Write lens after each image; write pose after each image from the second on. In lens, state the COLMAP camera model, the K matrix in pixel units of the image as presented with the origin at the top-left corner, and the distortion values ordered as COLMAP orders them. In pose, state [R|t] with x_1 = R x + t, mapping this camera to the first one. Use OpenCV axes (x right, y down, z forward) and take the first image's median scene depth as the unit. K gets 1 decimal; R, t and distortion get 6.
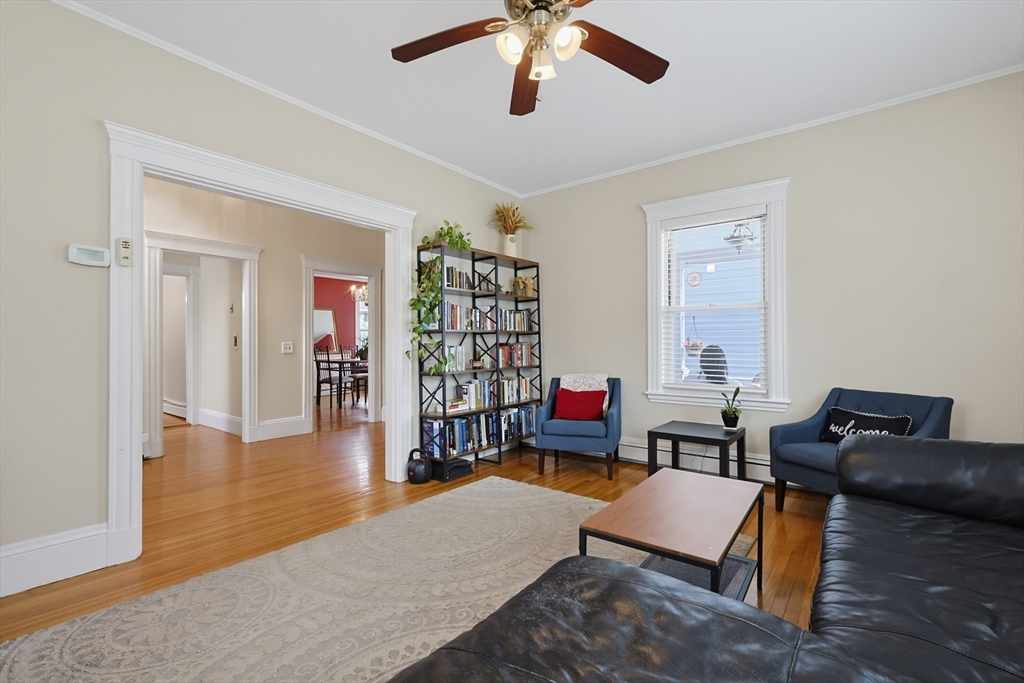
lens RADIAL K [[437.1, 0, 517.3], [0, 437.1, 345.0], [0, 0, 1]] dist [-0.002003, 0.001355]
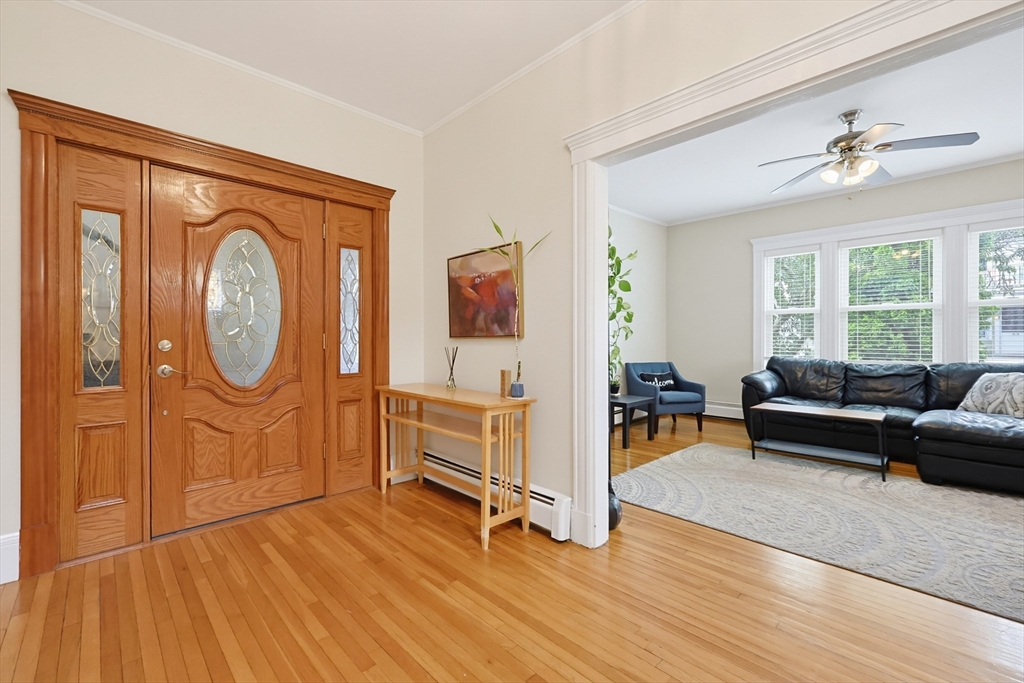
lens RADIAL K [[437.1, 0, 505.2], [0, 437.1, 336.6], [0, 0, 1]] dist [-0.002003, 0.001355]
pose [[0.153987, 0.003950, 0.988065, -0.927859], [0.001104, 0.999991, -0.004170, -0.002963], [-0.988072, 0.001732, 0.153981, 0.998988]]
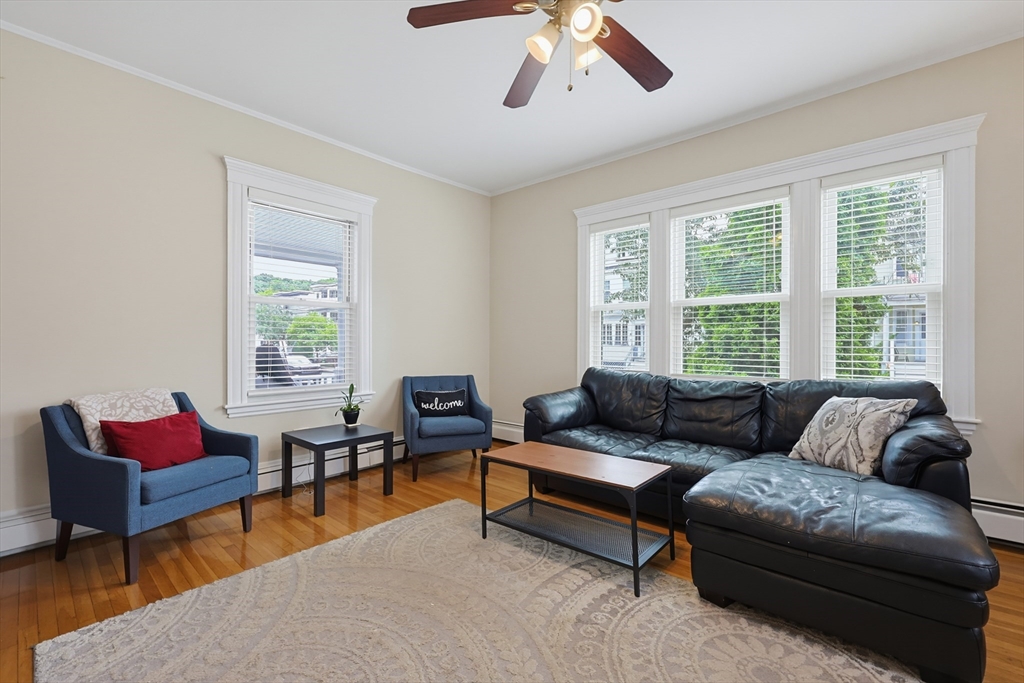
lens RADIAL K [[437.1, 0, 510.5], [0, 437.1, 342.6], [0, 0, 1]] dist [-0.002003, 0.001355]
pose [[0.070794, 0.002068, 0.997489, -0.444942], [-0.002527, 0.999995, -0.001894, -0.001285], [-0.997488, -0.002387, 0.070799, 0.488170]]
